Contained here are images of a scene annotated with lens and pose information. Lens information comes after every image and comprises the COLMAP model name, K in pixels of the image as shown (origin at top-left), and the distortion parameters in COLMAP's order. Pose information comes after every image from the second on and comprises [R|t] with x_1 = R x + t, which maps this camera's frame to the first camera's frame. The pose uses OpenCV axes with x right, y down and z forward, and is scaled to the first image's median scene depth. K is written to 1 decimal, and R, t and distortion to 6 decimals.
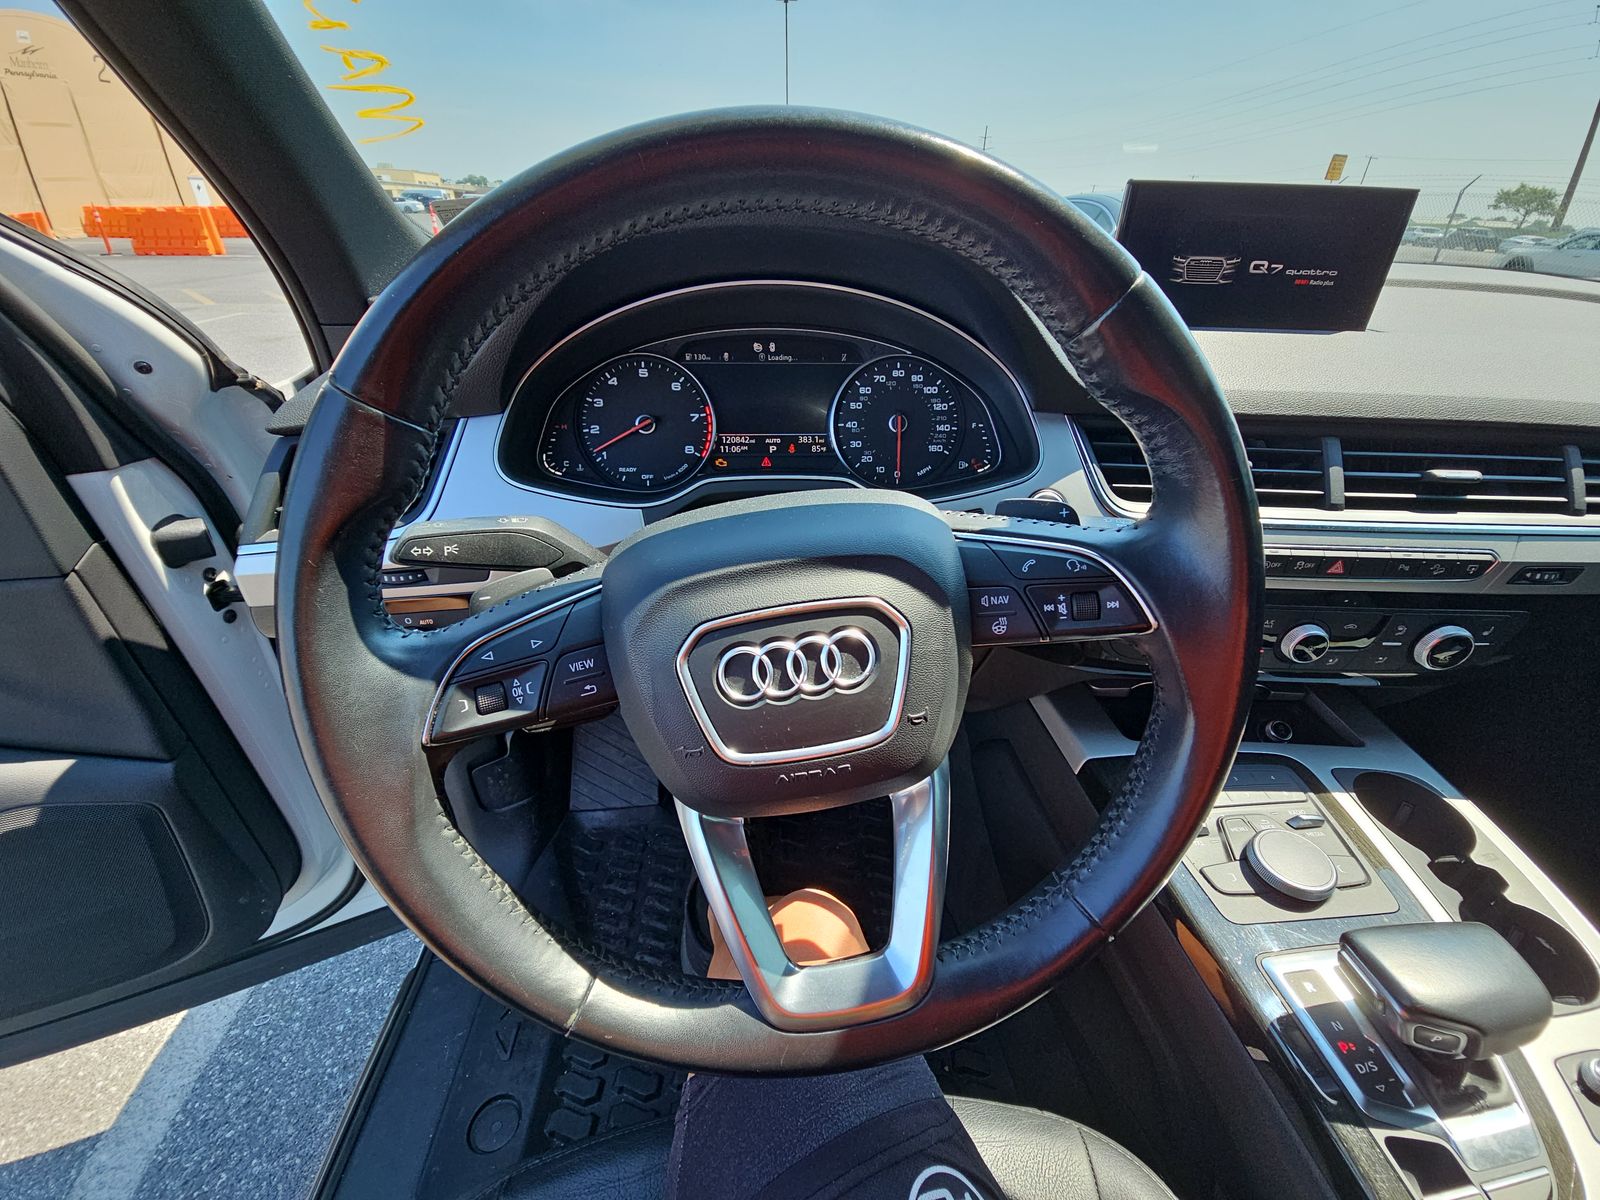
lens RADIAL K [[645.9, 0, 813.2], [0, 645.9, 601.8], [0, 0, 1]] dist [0.014497, -0.005826]
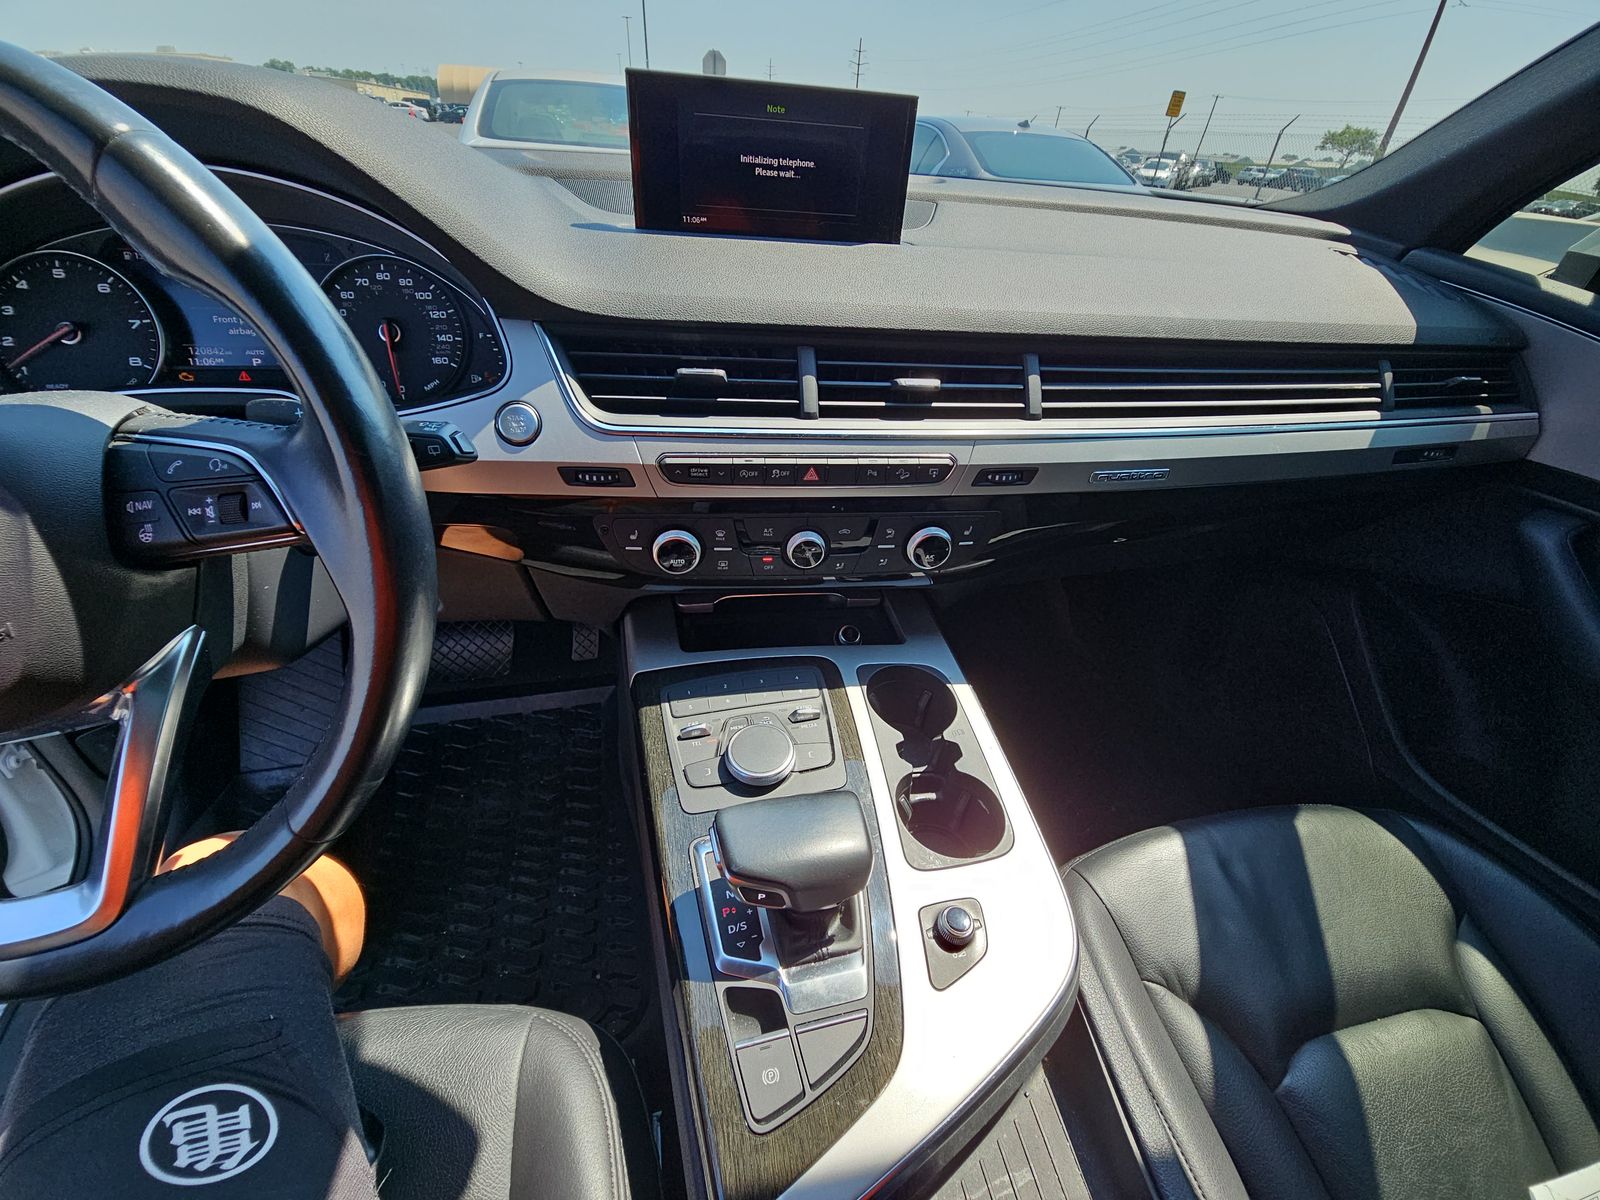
lens RADIAL K [[645.9, 0, 810.7], [0, 645.9, 597.7], [0, 0, 1]] dist [0.014497, -0.005826]
pose [[0.988969, -0.055204, 0.137448, 0.600642], [0.043276, 0.995153, 0.088304, 0.048121], [-0.141657, -0.081382, 0.986565, -0.038274]]
